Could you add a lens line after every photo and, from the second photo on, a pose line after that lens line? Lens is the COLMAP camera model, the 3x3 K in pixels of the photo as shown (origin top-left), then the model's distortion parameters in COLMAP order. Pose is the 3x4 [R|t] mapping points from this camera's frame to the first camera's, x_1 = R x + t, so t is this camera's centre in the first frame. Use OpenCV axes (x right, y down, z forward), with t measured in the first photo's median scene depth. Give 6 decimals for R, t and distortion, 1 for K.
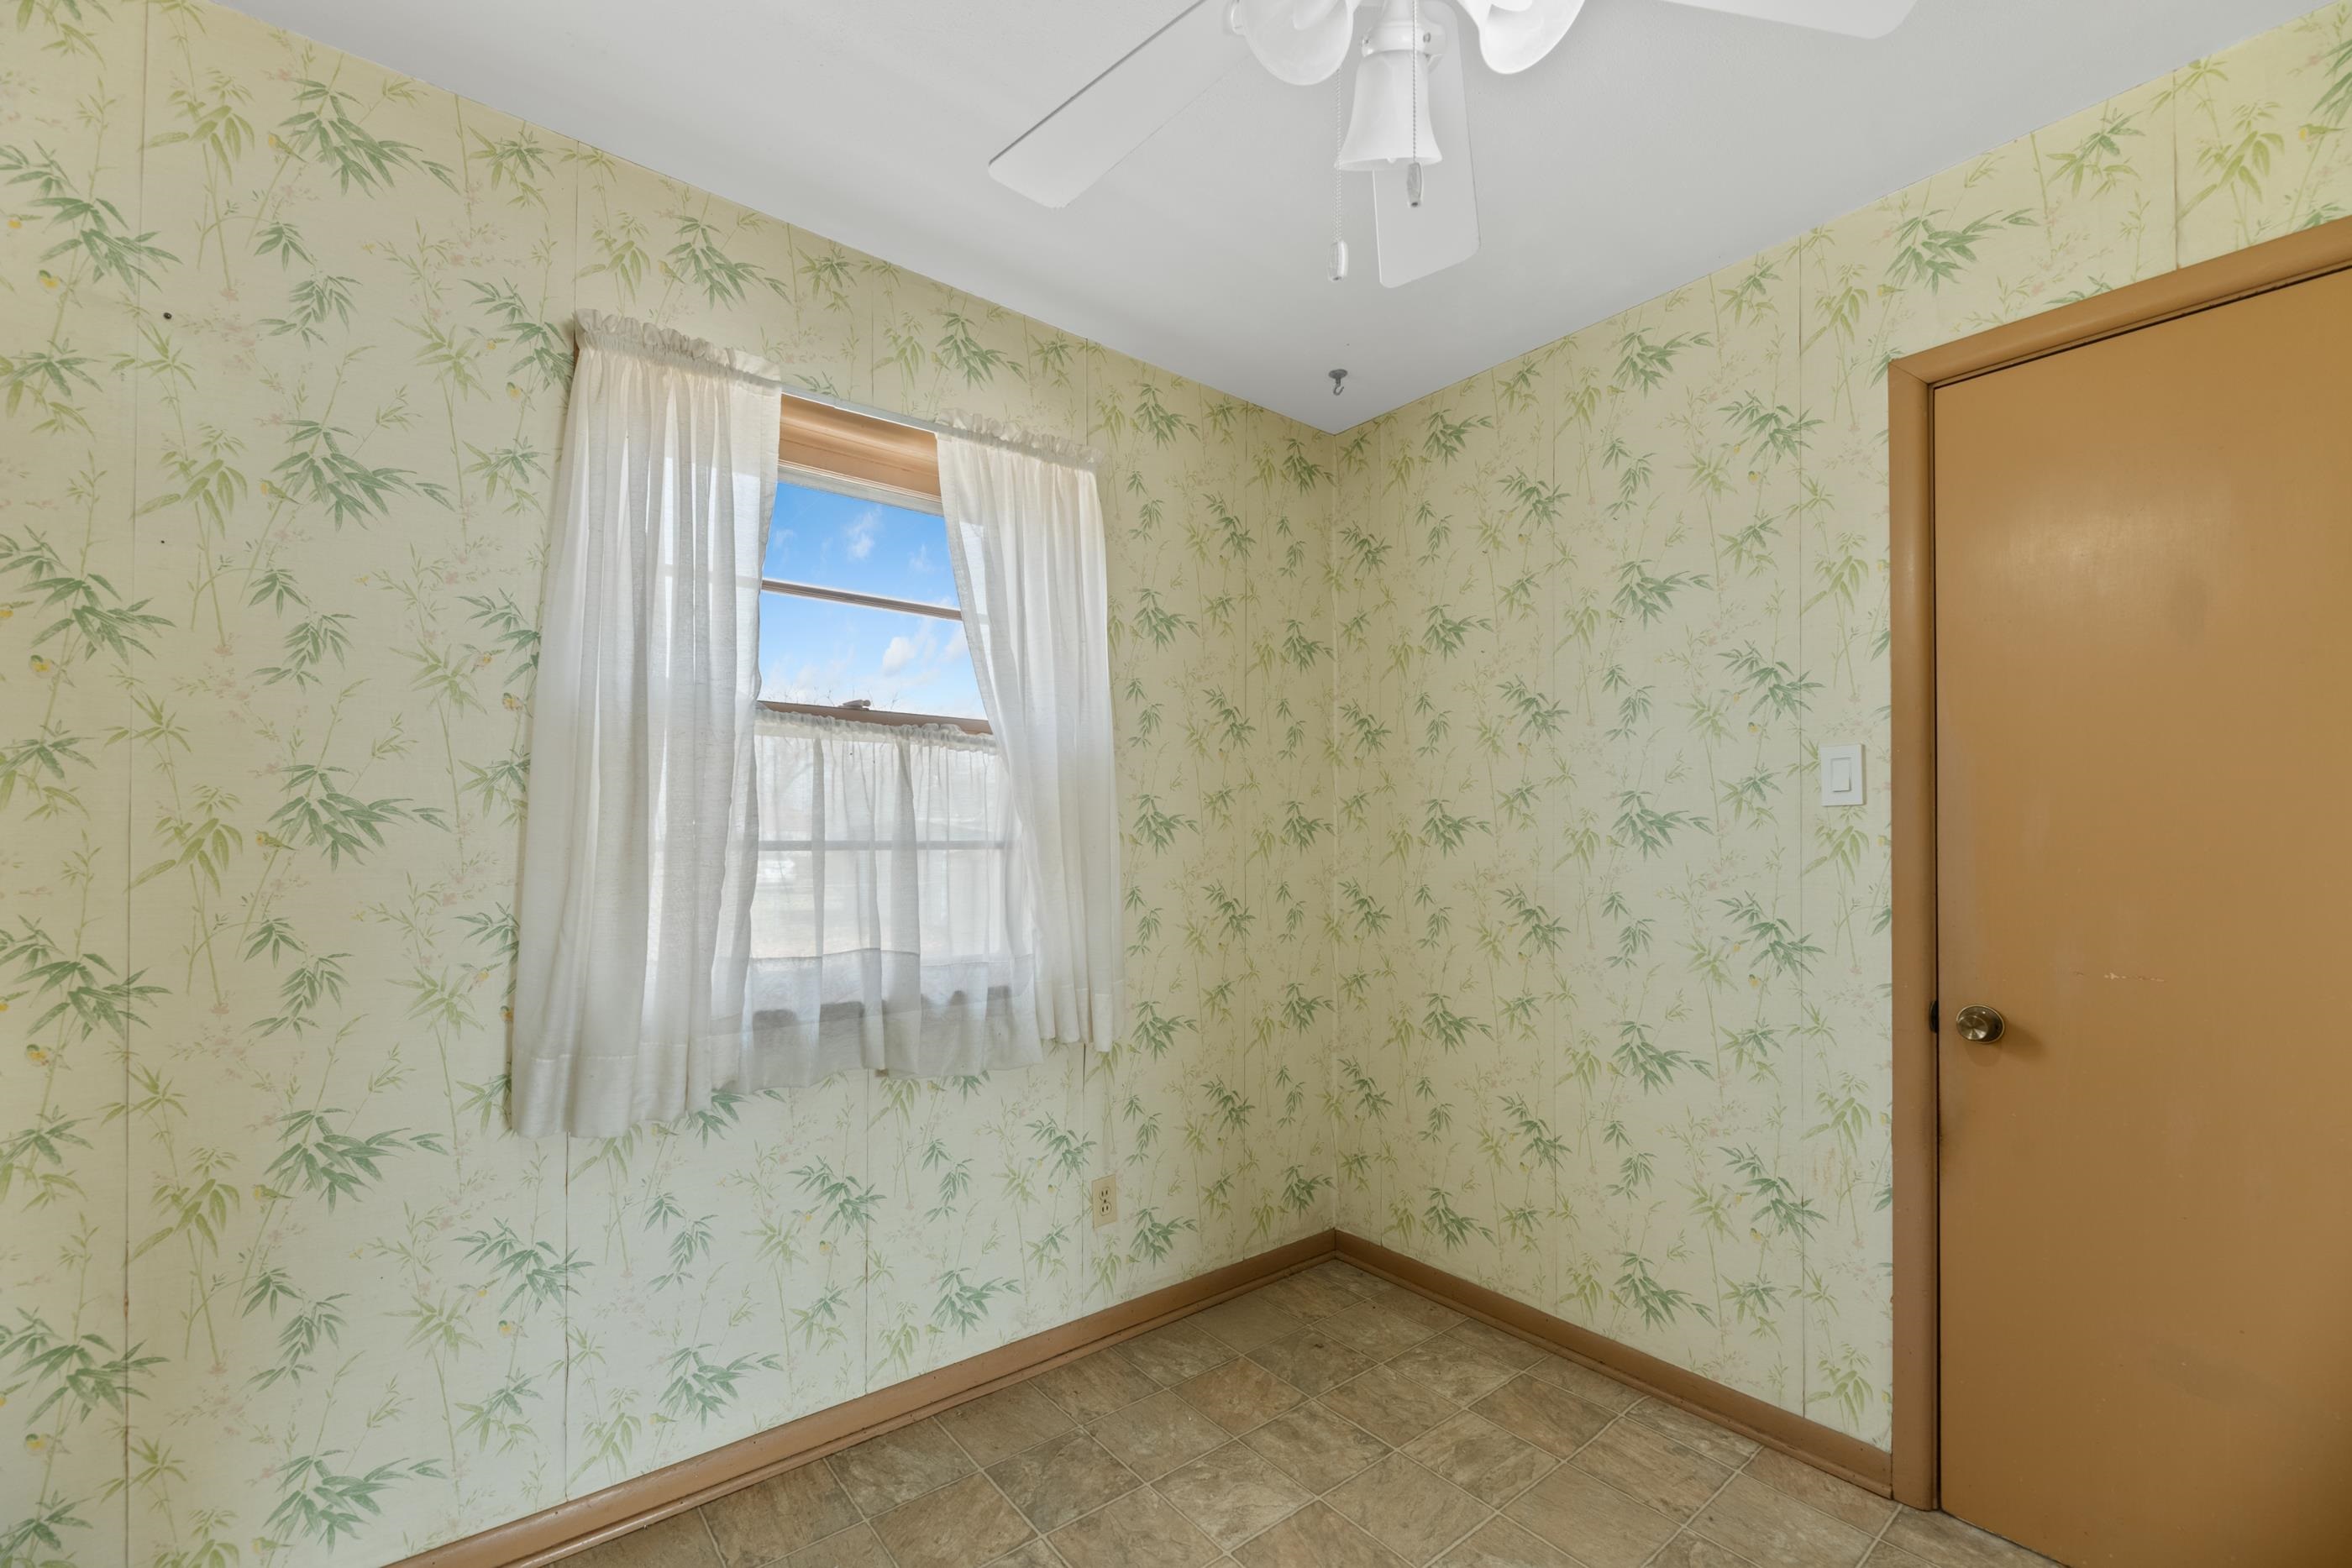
lens RADIAL K [[958.7, 0, 1138.7], [0, 958.7, 829.4], [0, 0, 1]] dist [-0.008389, -0.001554]
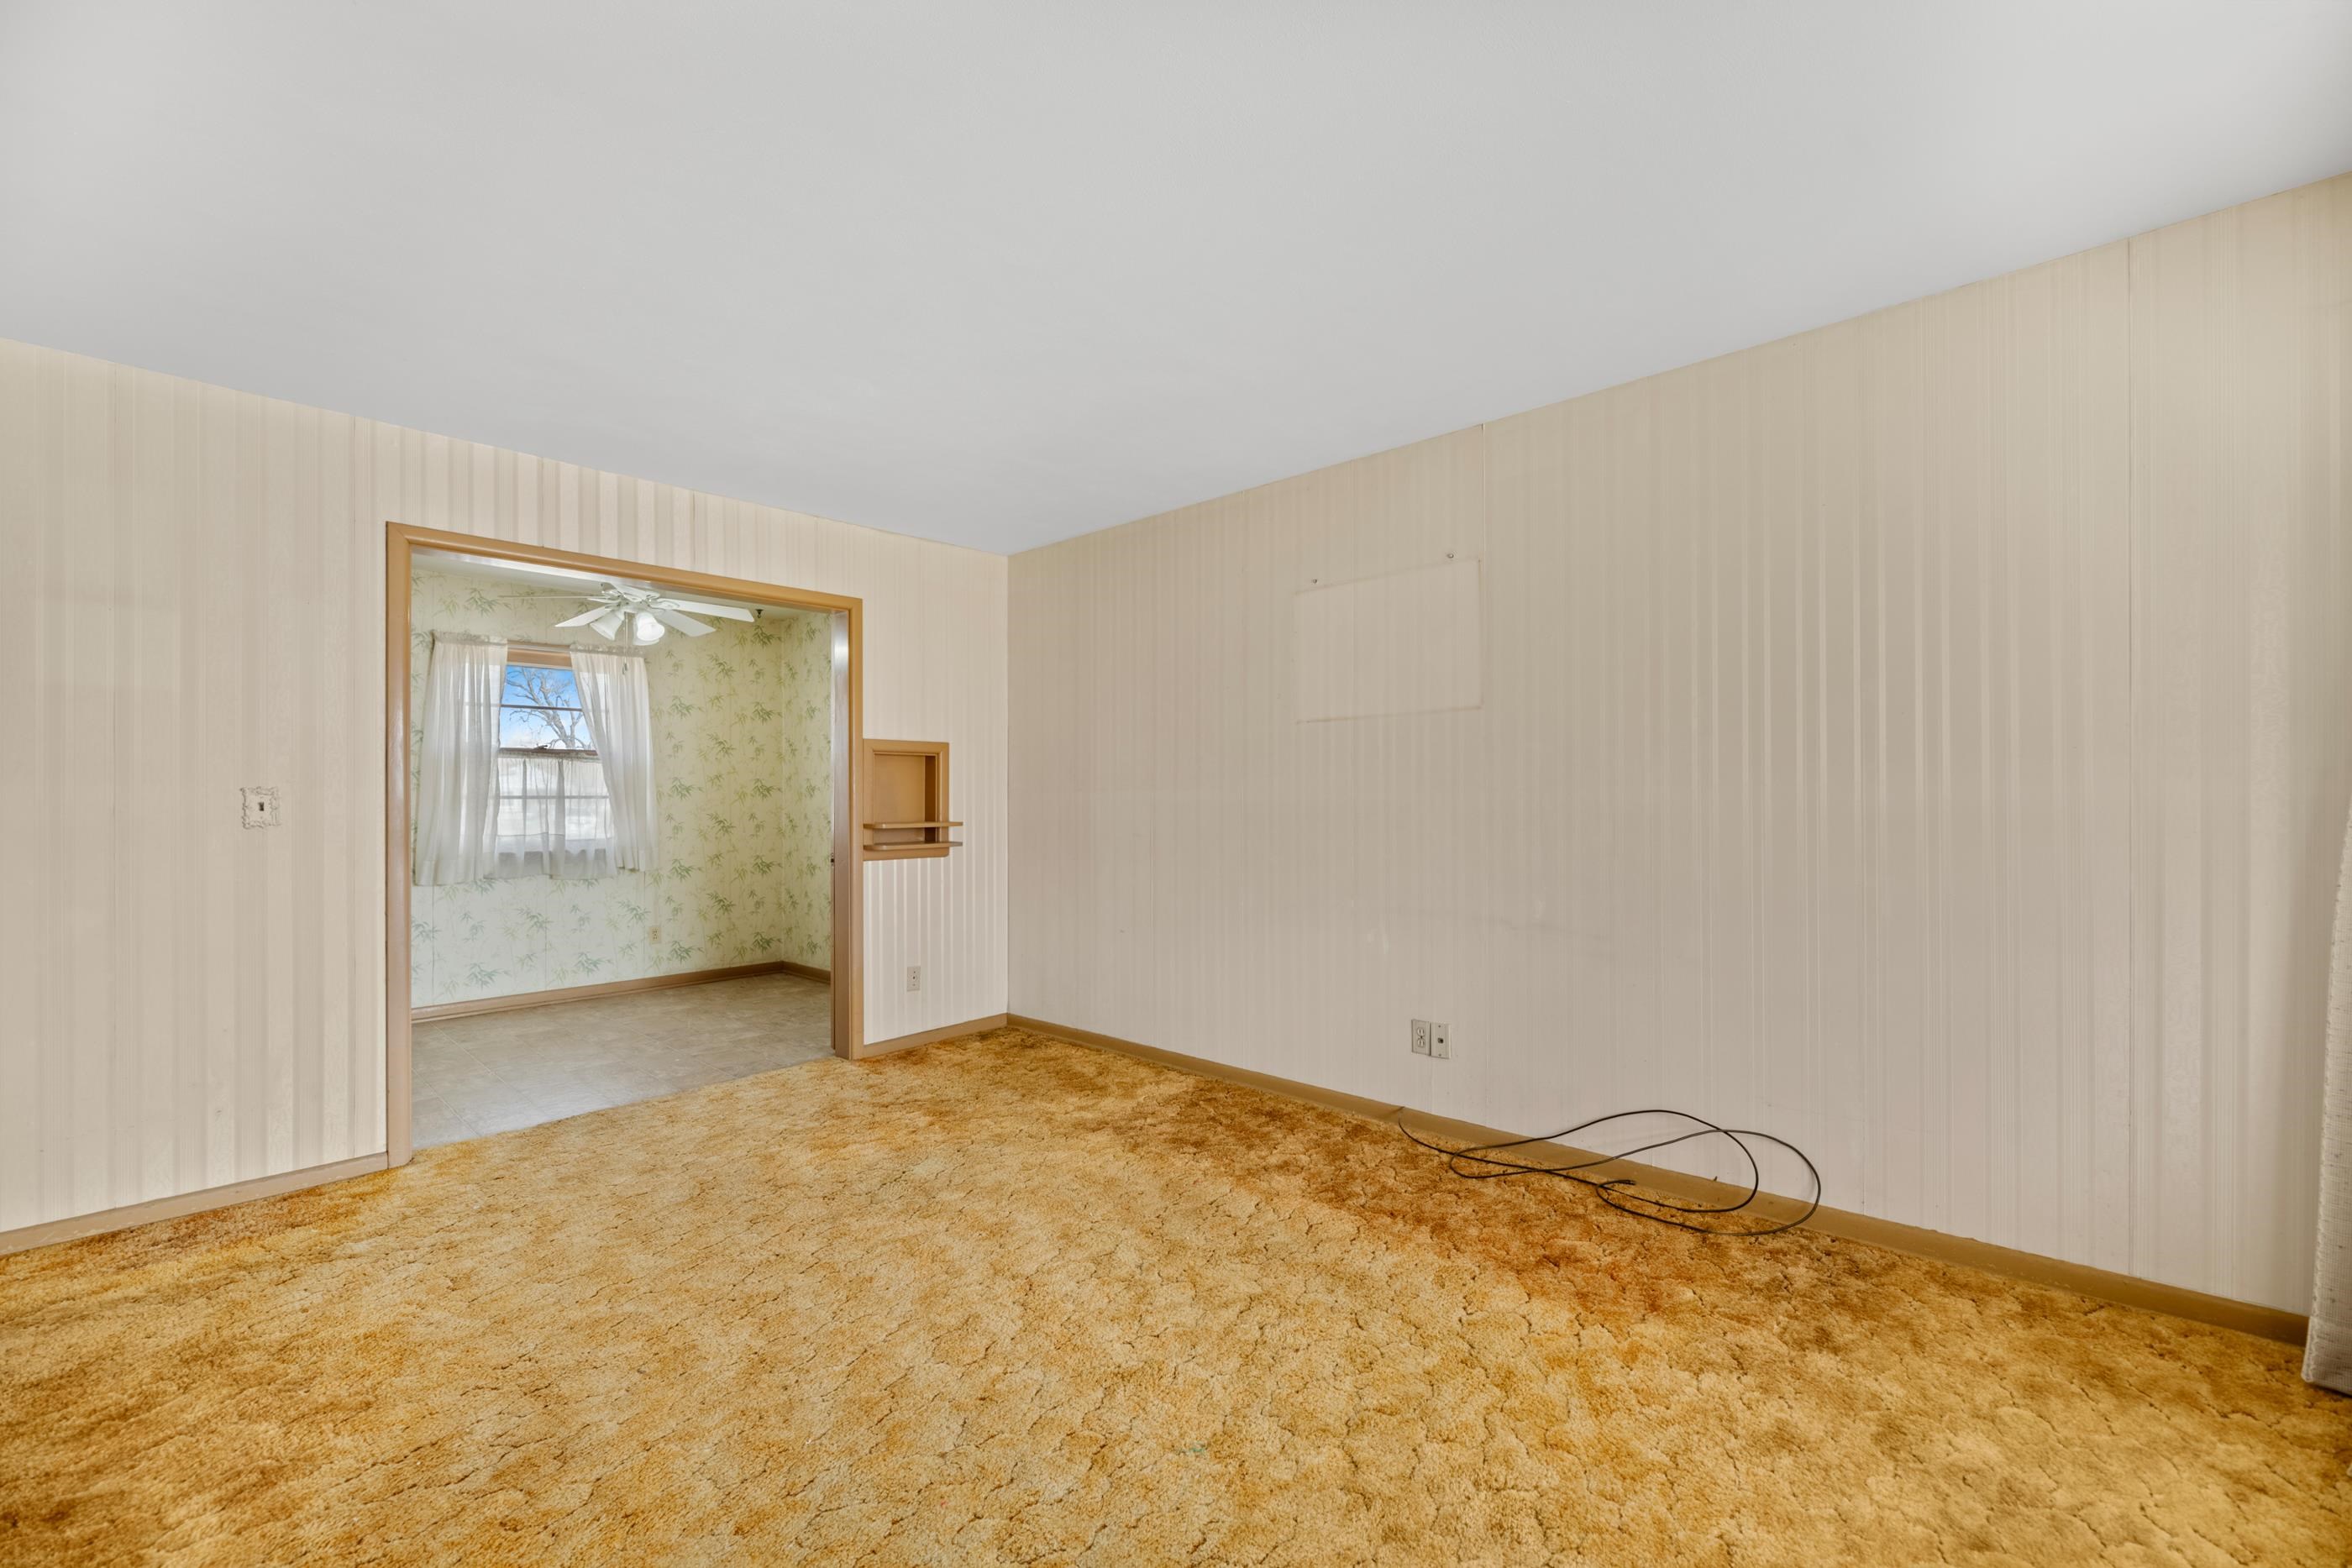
lens RADIAL K [[958.7, 0, 1154.0], [0, 958.7, 793.9], [0, 0, 1]] dist [-0.008389, -0.001554]
pose [[0.988511, -0.004183, 0.151093, 1.023694], [0.002962, 0.999961, 0.008306, -0.010791], [-0.151122, -0.007763, 0.988485, -1.976403]]
